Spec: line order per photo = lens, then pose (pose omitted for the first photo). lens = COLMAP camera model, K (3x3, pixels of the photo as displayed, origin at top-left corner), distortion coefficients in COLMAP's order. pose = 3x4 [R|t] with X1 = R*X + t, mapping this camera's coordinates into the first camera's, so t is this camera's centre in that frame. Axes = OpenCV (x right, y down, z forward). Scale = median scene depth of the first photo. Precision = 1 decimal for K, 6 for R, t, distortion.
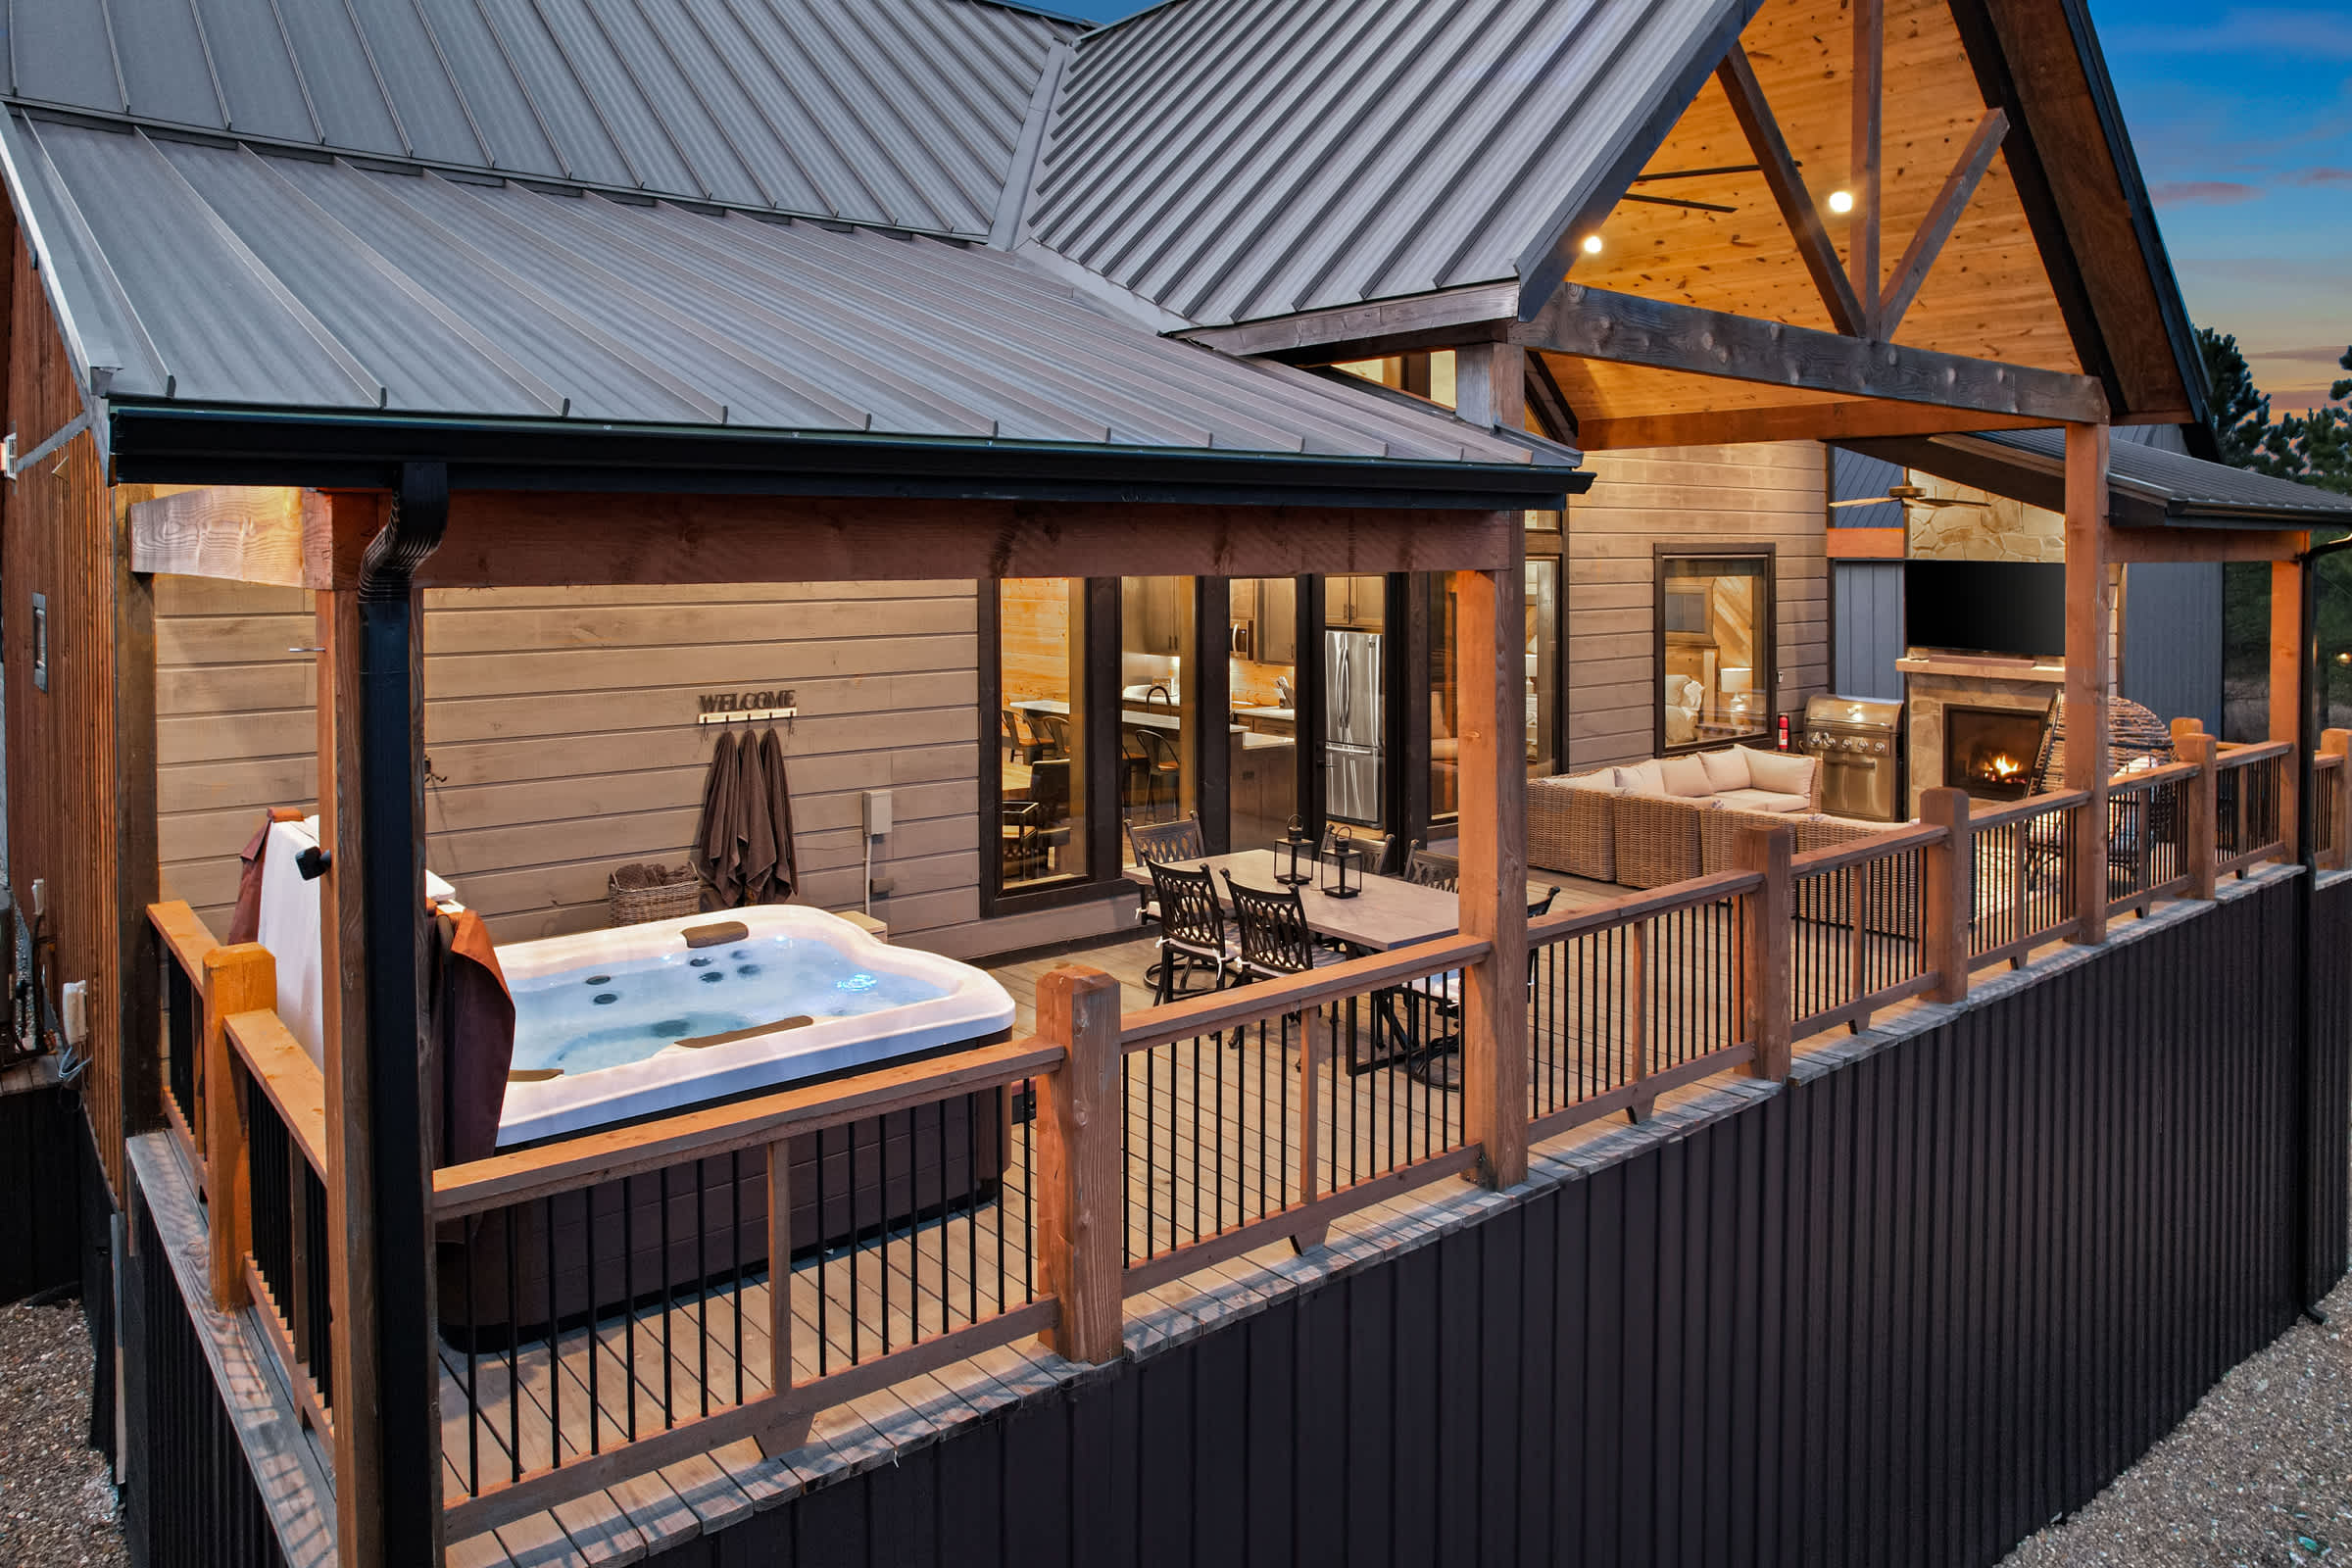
lens RADIAL K [[1561.9, 0, 1176.0], [0, 1561.9, 784.0], [0, 0, 1]] dist [-0.048013, 0.019732]
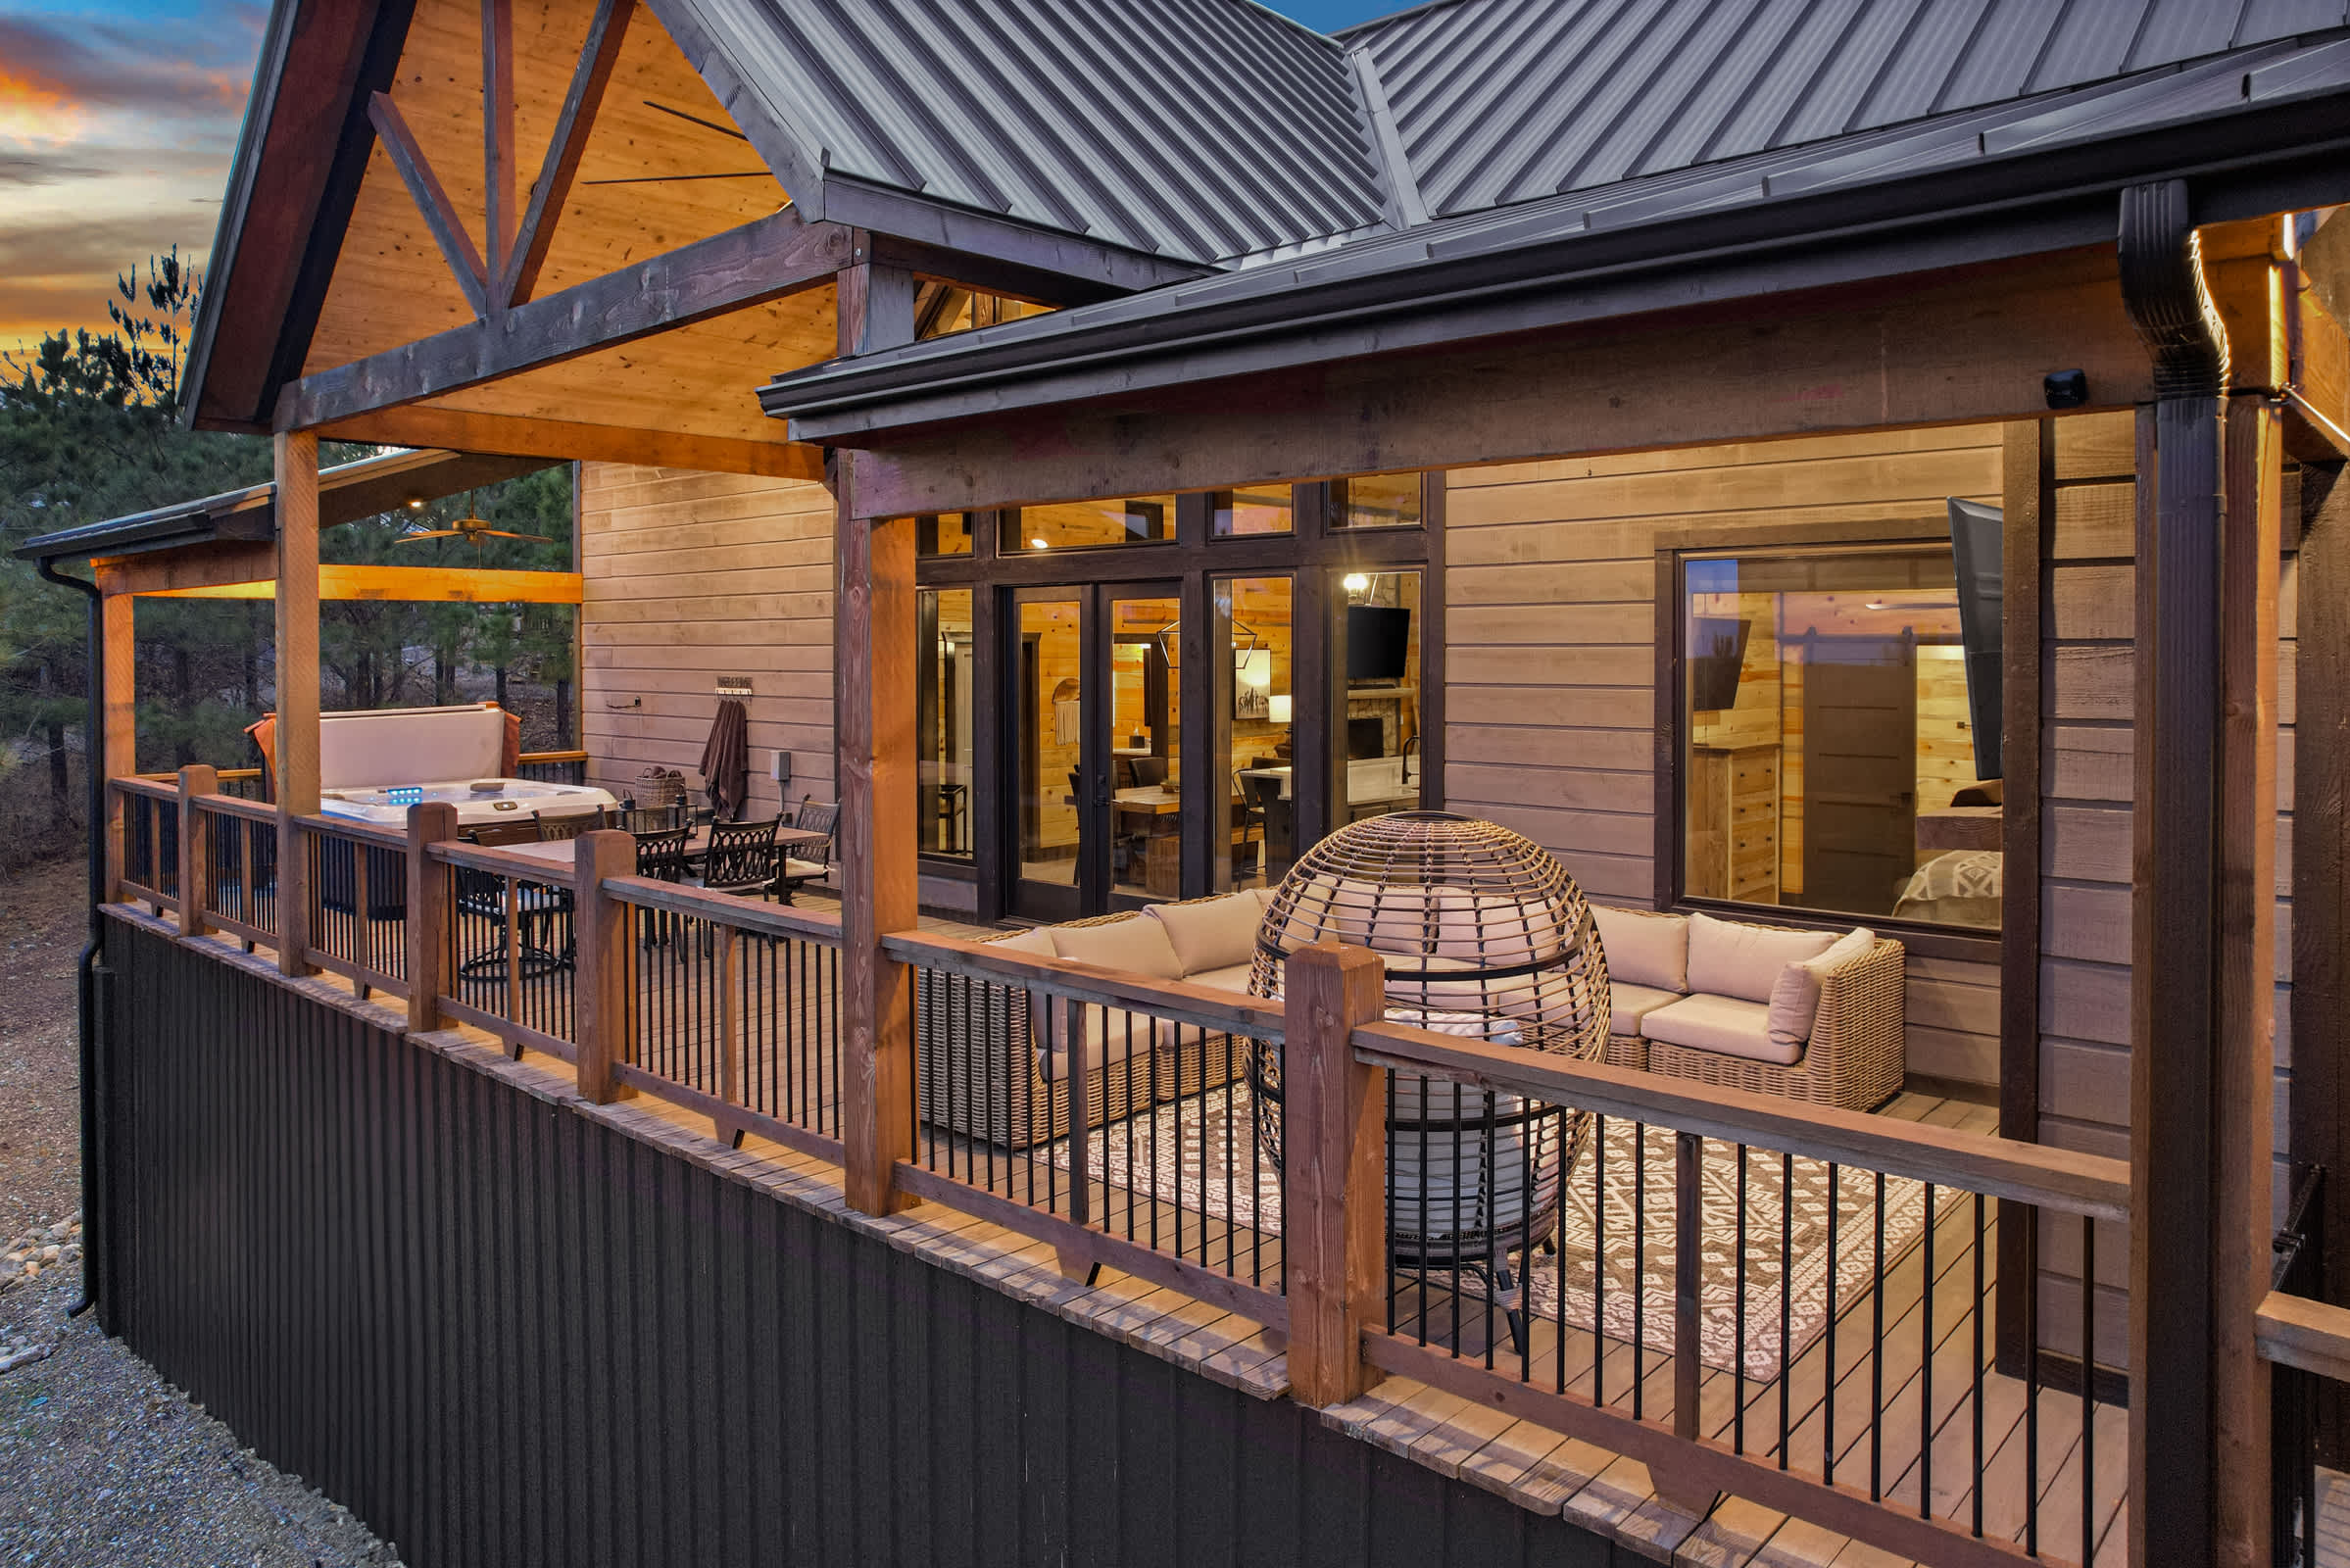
lens RADIAL K [[1560.6, 0, 1175.0], [0, 1560.6, 784.0], [0, 0, 1]] dist [-0.048013, 0.019732]
pose [[0.138027, 0.106944, -0.984638, 1.399179], [-0.118551, 0.988790, 0.090776, -0.148835], [0.983308, 0.104200, 0.149158, 1.195857]]
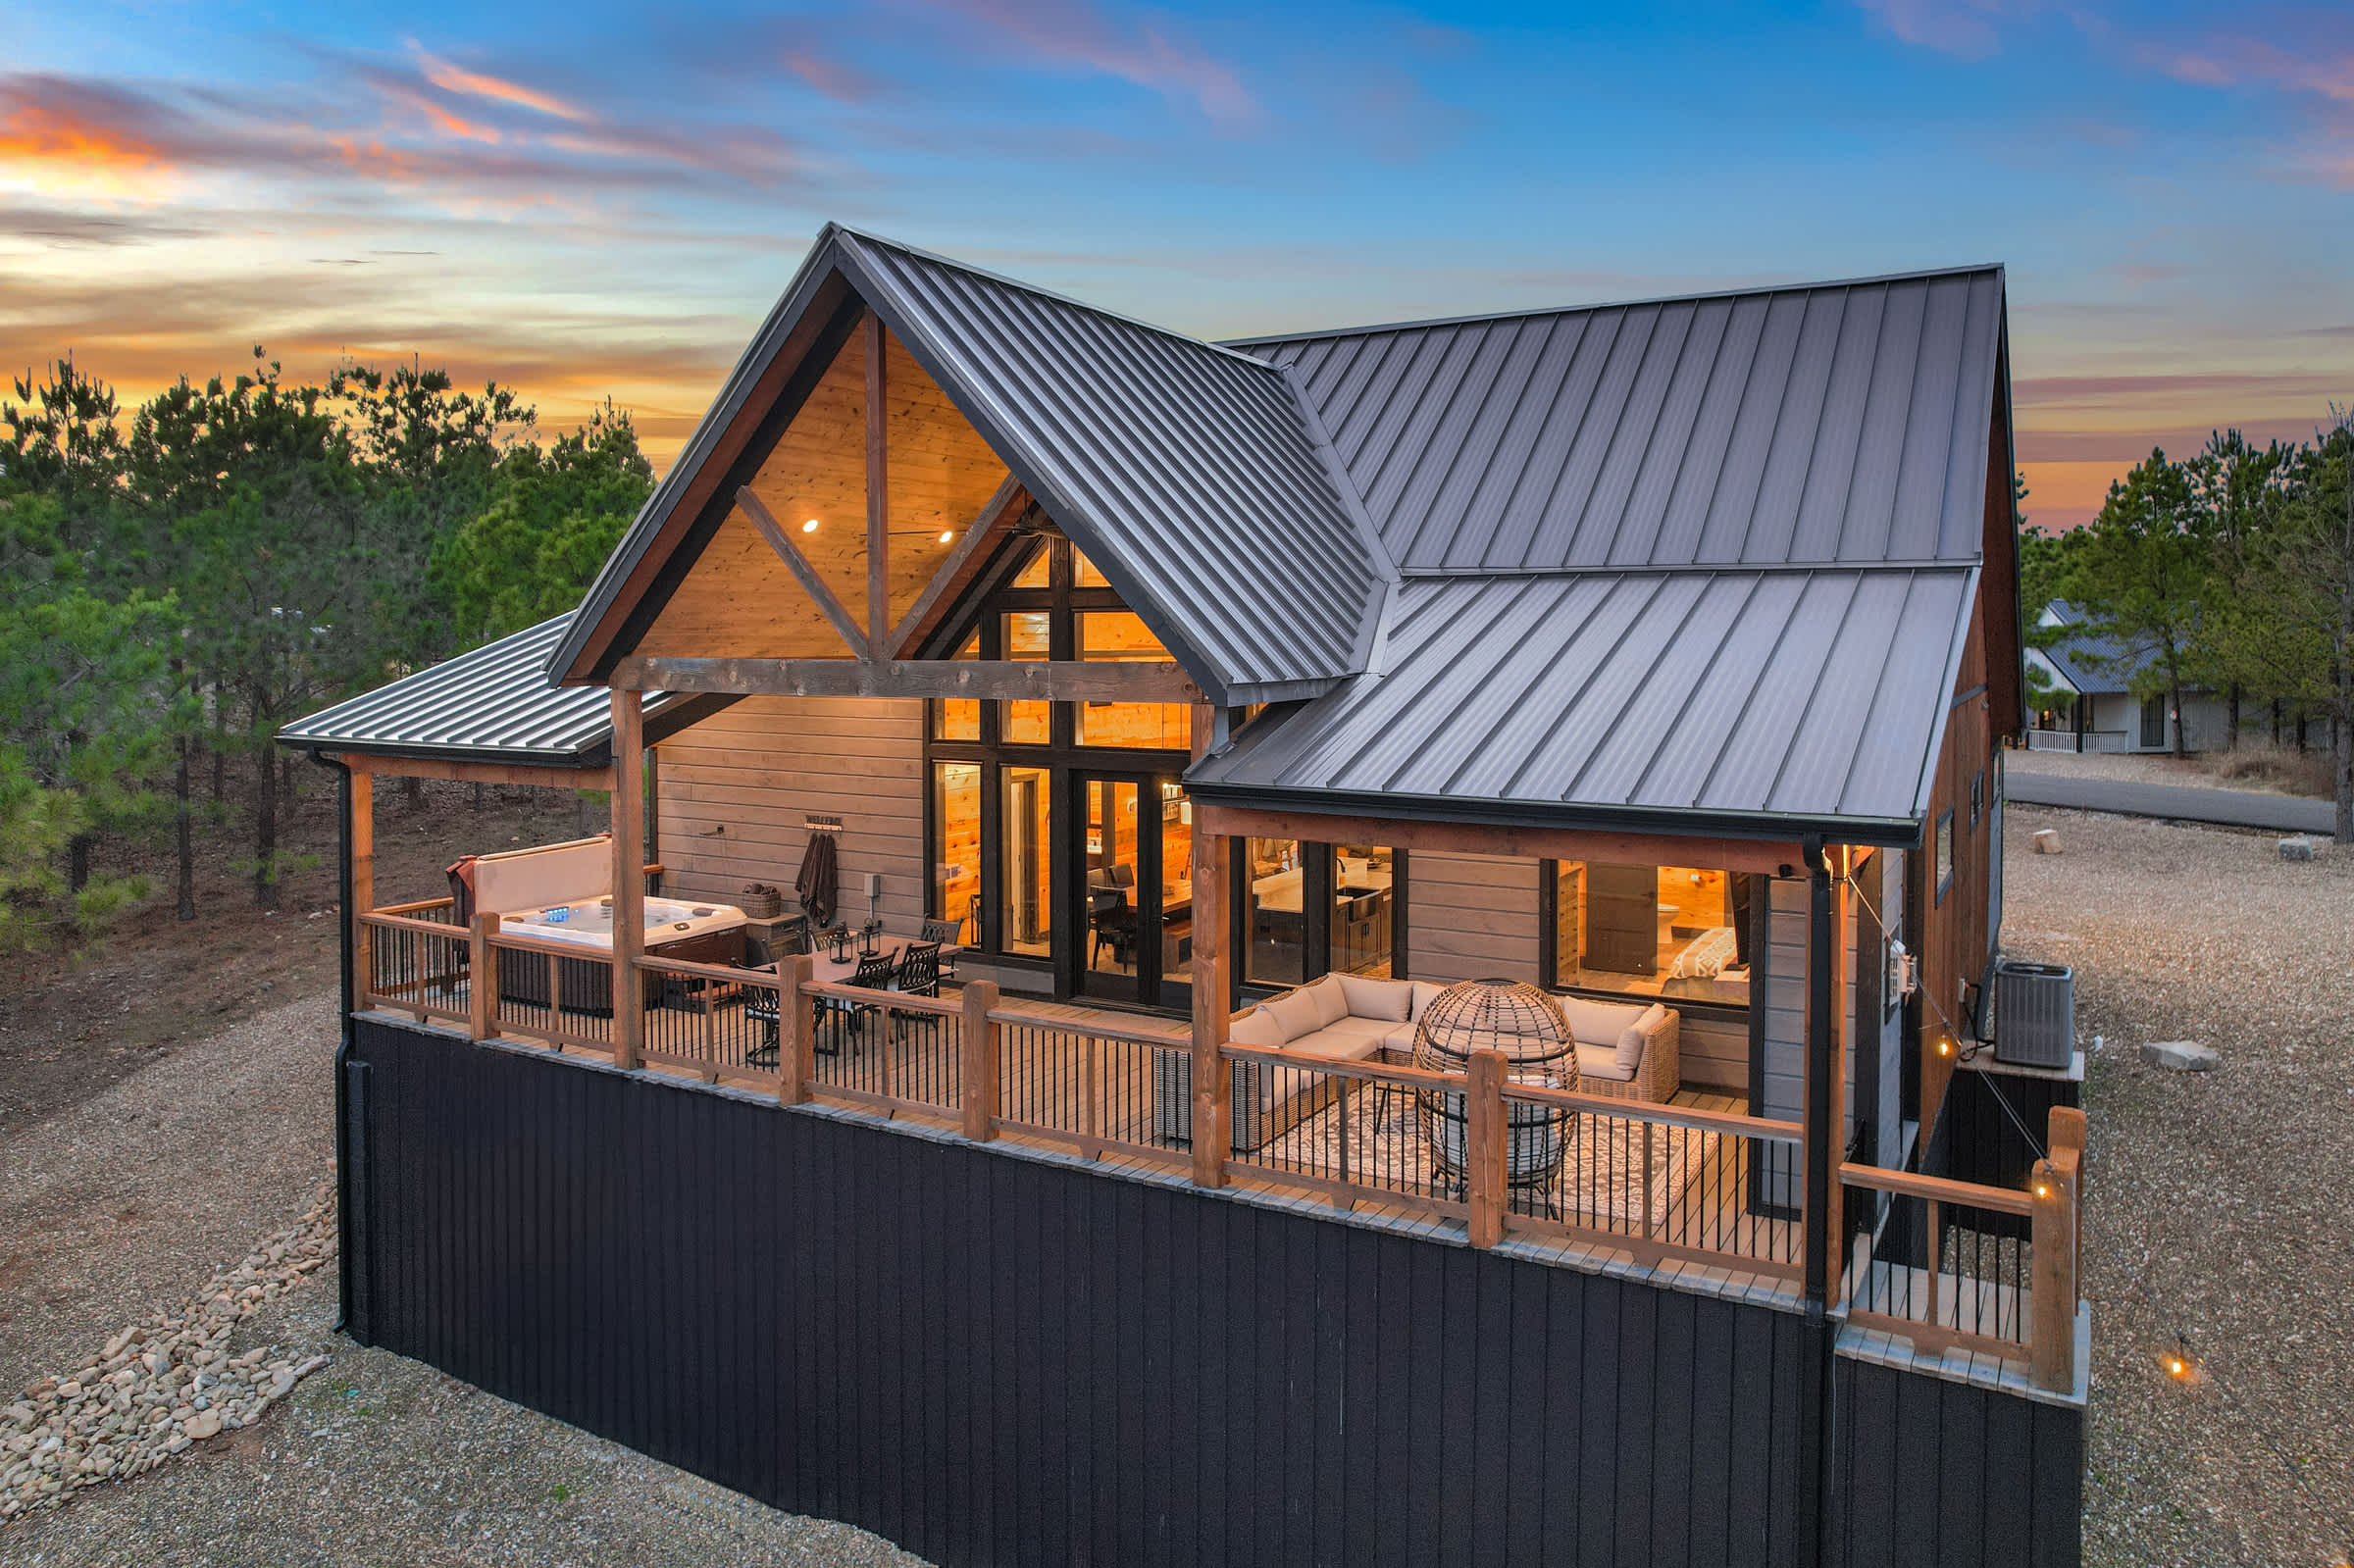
lens RADIAL K [[1605.7, 0, 1185.6], [0, 1605.7, 777.8], [0, 0, 1]] dist [-0.101435, 0.100536]
pose [[0.338814, 0.104292, -0.935055, 1.949128], [-0.120059, 0.990505, 0.066973, -0.317037], [0.933162, 0.089571, 0.348118, 0.669323]]
